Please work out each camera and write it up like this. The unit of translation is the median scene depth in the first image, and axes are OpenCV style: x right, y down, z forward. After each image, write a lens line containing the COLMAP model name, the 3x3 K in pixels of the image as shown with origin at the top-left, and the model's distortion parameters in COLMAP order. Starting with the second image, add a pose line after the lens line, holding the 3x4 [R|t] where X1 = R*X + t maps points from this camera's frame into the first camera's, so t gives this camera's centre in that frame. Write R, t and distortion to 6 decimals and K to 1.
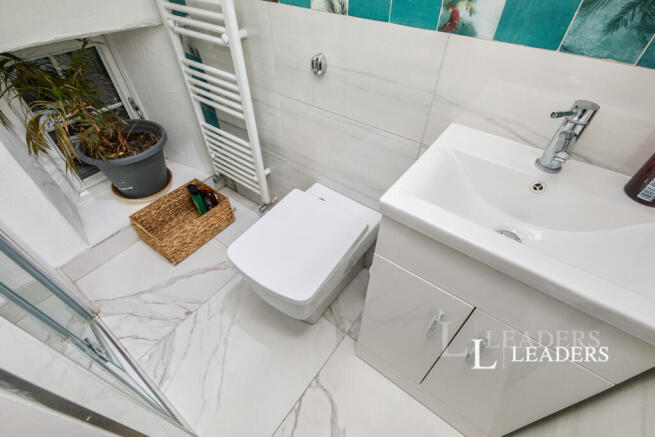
lens RADIAL K [[299.7, 0, 327.8], [0, 299.7, 218.2], [0, 0, 1]] dist [-0.001925, -0.000429]
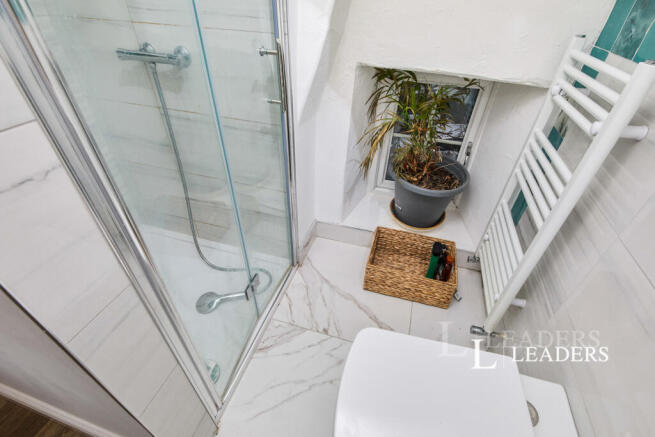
lens RADIAL K [[299.7, 0, 328.7], [0, 299.7, 219.4], [0, 0, 1]] dist [-0.001925, -0.000429]
pose [[0.352468, 0.582652, -0.732313, 0.035460], [-0.682501, 0.695447, 0.224827, -0.143027], [0.640281, 0.420560, 0.642783, 0.199162]]
